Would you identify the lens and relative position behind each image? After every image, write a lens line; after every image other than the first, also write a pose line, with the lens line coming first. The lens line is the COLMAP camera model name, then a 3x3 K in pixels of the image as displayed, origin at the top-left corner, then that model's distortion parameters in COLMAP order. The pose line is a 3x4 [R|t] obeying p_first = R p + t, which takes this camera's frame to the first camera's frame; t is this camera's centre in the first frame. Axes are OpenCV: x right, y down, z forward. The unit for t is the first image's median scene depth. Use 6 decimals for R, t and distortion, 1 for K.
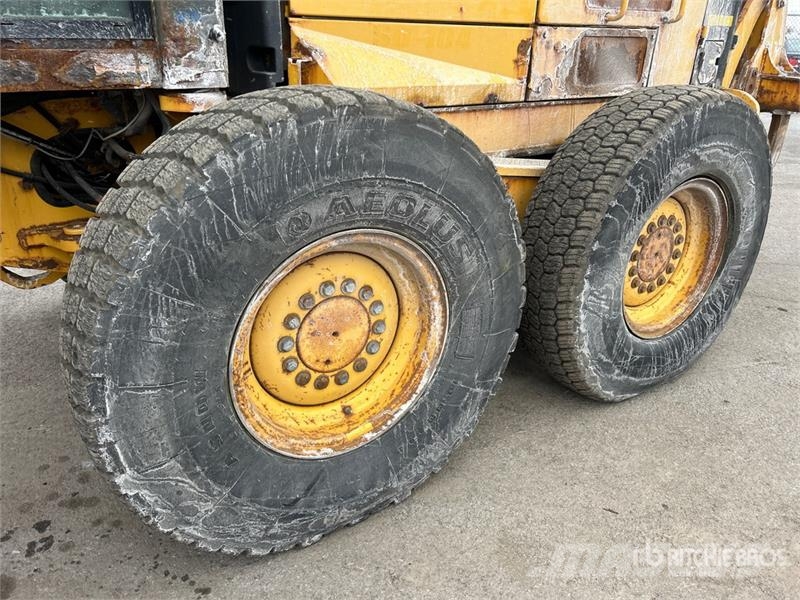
lens RADIAL K [[596.3, 0, 395.9], [0, 596.3, 286.4], [0, 0, 1]] dist [0.057506, -0.059848]
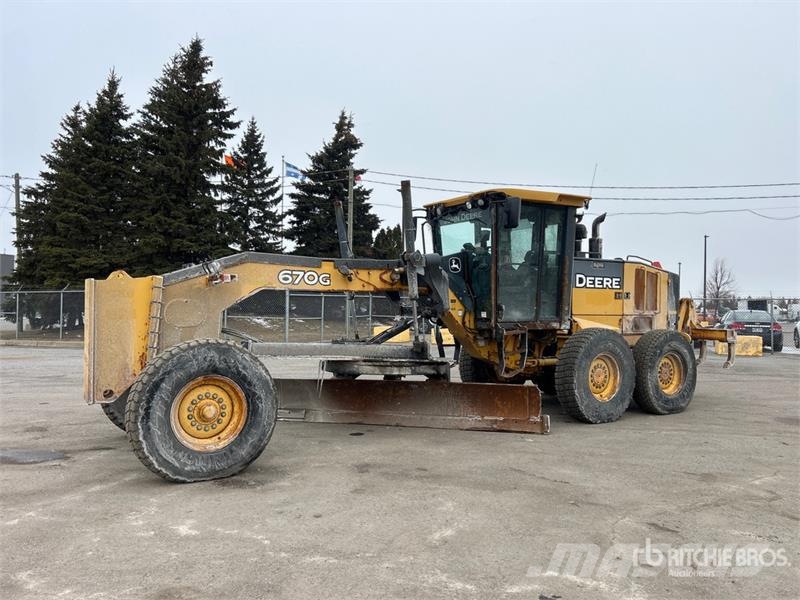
lens RADIAL K [[596.3, 0, 396.9], [0, 596.3, 305.1], [0, 0, 1]] dist [0.057506, -0.059848]
pose [[0.999816, -0.013754, -0.013371, -1.143520], [0.007379, 0.919173, -0.393785, 0.996036], [0.017707, 0.393613, 0.919106, -2.549448]]
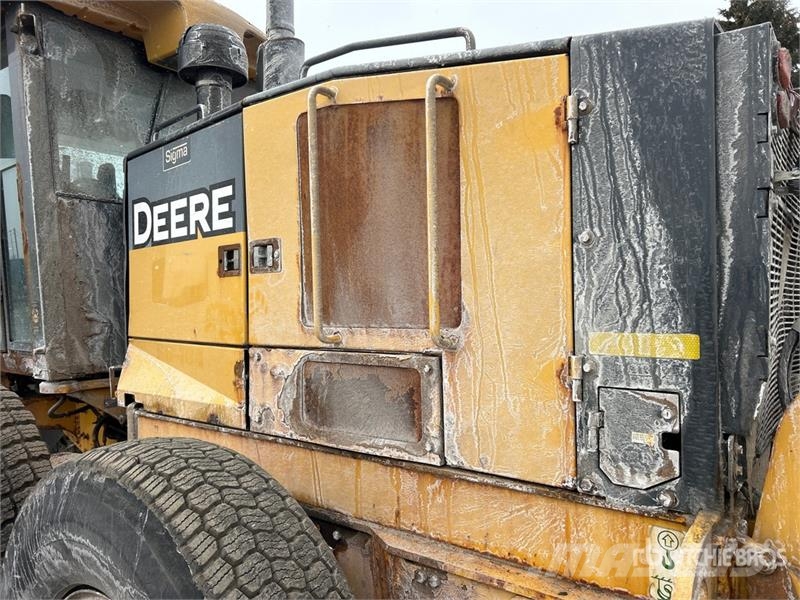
lens RADIAL K [[596.3, 0, 401.6], [0, 596.3, 302.2], [0, 0, 1]] dist [0.057506, -0.059848]
pose [[0.318289, -0.033177, -0.947413, 1.090925], [-0.355020, 0.922489, -0.151575, -0.430047], [0.879007, 0.384595, 0.281839, 0.906212]]
